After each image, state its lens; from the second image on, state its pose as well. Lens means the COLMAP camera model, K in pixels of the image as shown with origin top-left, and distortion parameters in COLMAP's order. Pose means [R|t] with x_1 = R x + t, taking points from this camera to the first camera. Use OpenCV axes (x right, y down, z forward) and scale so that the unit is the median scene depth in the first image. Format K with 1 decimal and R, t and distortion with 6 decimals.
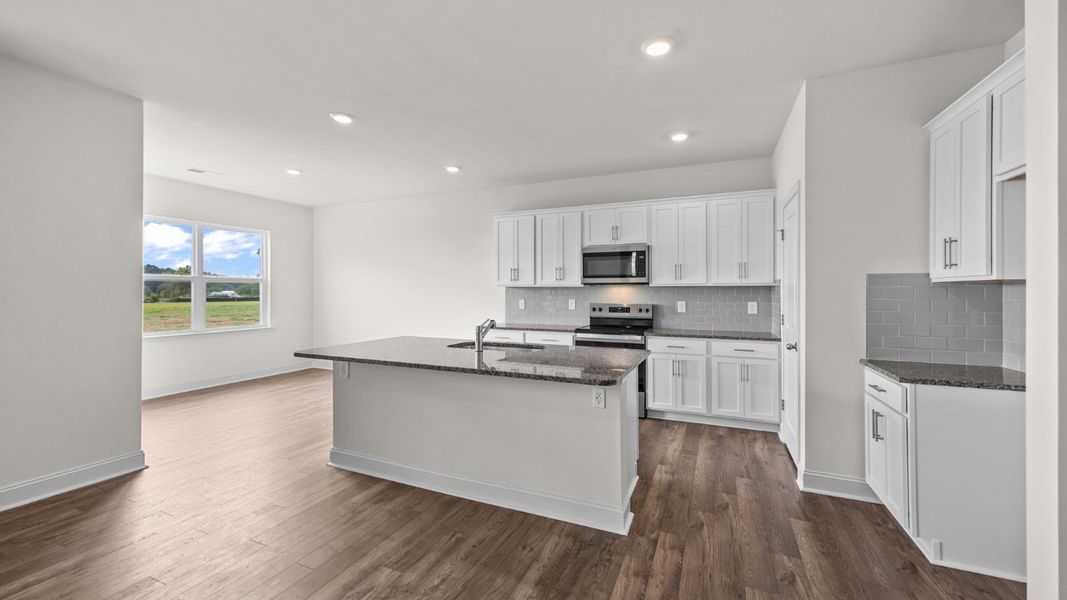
lens RADIAL K [[408.3, 0, 537.0], [0, 408.3, 293.2], [0, 0, 1]] dist [0.001013, -0.000768]
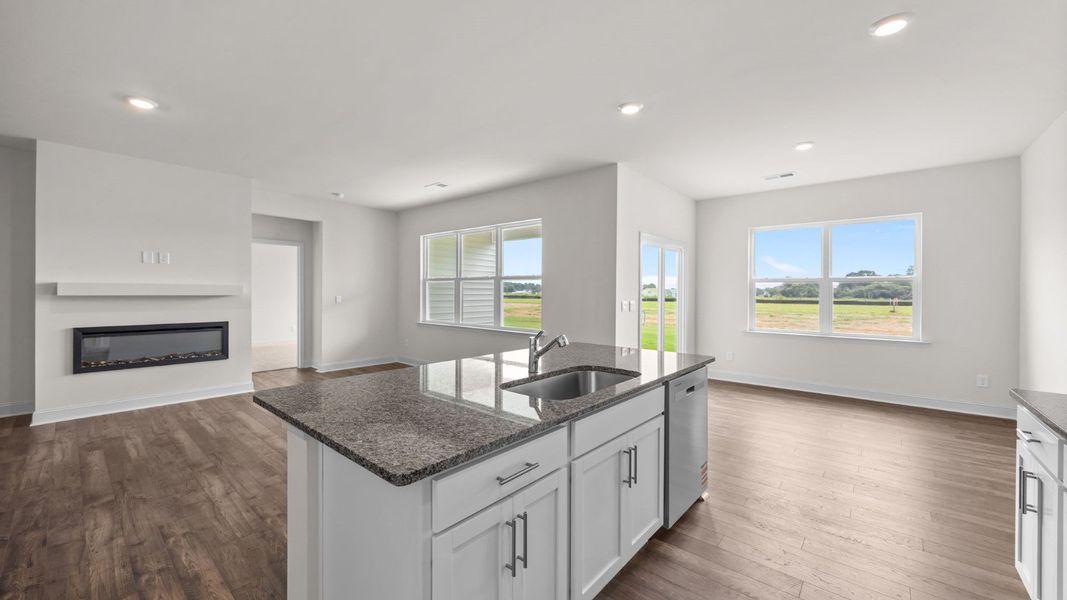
lens RADIAL K [[408.3, 0, 532.5], [0, 408.3, 291.7], [0, 0, 1]] dist [0.001013, -0.000768]
pose [[-0.309511, -0.002321, -0.950893, 0.350291], [-0.012029, 0.999927, 0.001475, -0.002008], [0.950820, 0.011895, -0.309516, 0.746026]]
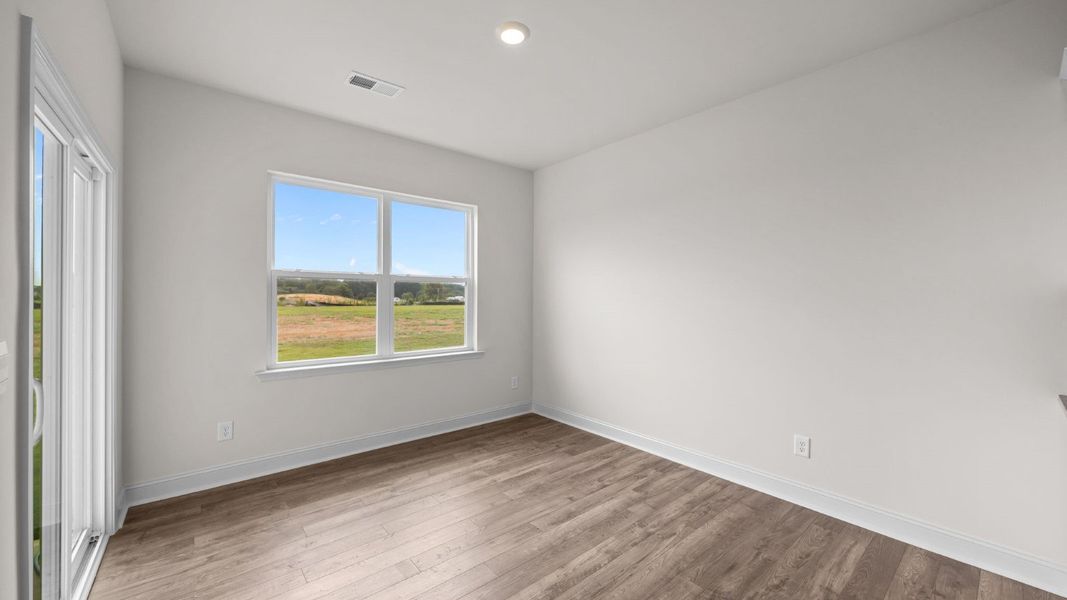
lens RADIAL K [[408.3, 0, 538.8], [0, 408.3, 287.1], [0, 0, 1]] dist [0.001013, -0.000768]
pose [[0.892030, -0.012562, -0.451801, -0.359284], [0.001935, 0.999711, -0.023976, -0.006340], [0.451971, 0.020513, 0.891797, 0.617494]]
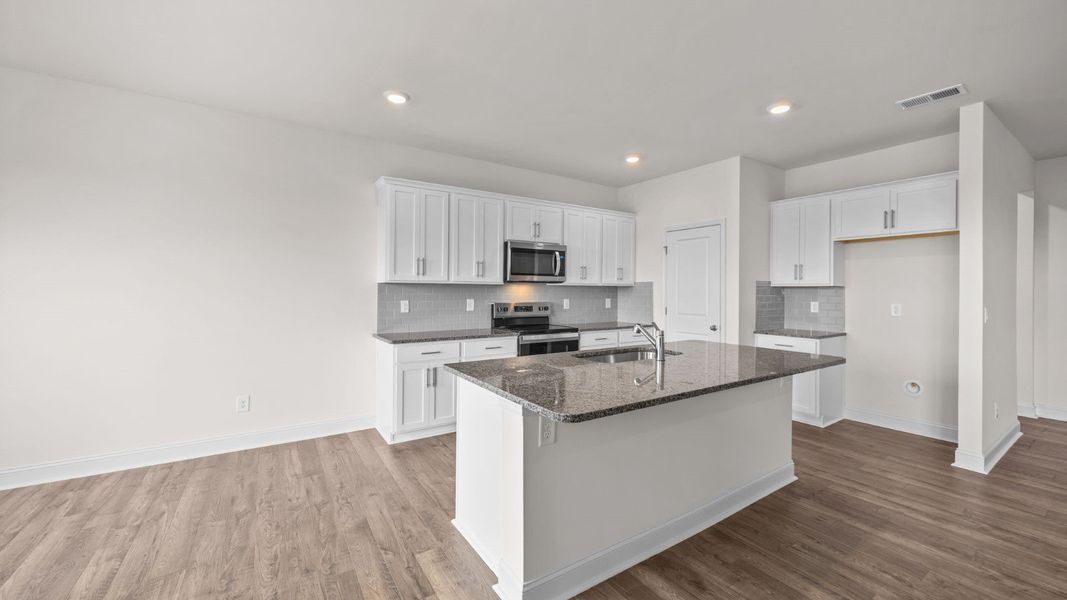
lens RADIAL K [[408.3, 0, 535.1], [0, 408.3, 299.5], [0, 0, 1]] dist [0.001013, -0.000768]
pose [[0.547977, -0.017623, 0.836308, -0.610814], [-0.001862, 0.999750, 0.022287, -0.003495], [-0.836491, -0.013770, 0.547807, 0.460376]]
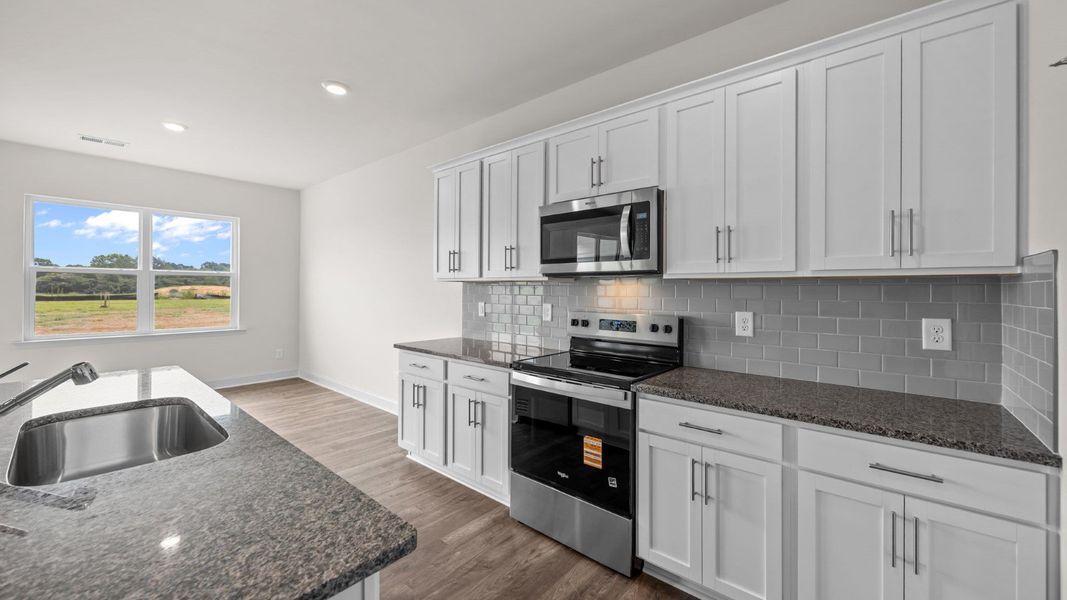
lens RADIAL K [[408.3, 0, 541.6], [0, 408.3, 288.2], [0, 0, 1]] dist [0.001013, -0.000768]
pose [[0.954623, 0.003756, -0.297795, 0.271321], [-0.006793, 0.999935, -0.009165, -0.000981], [0.297741, 0.010772, 0.954586, 0.497306]]
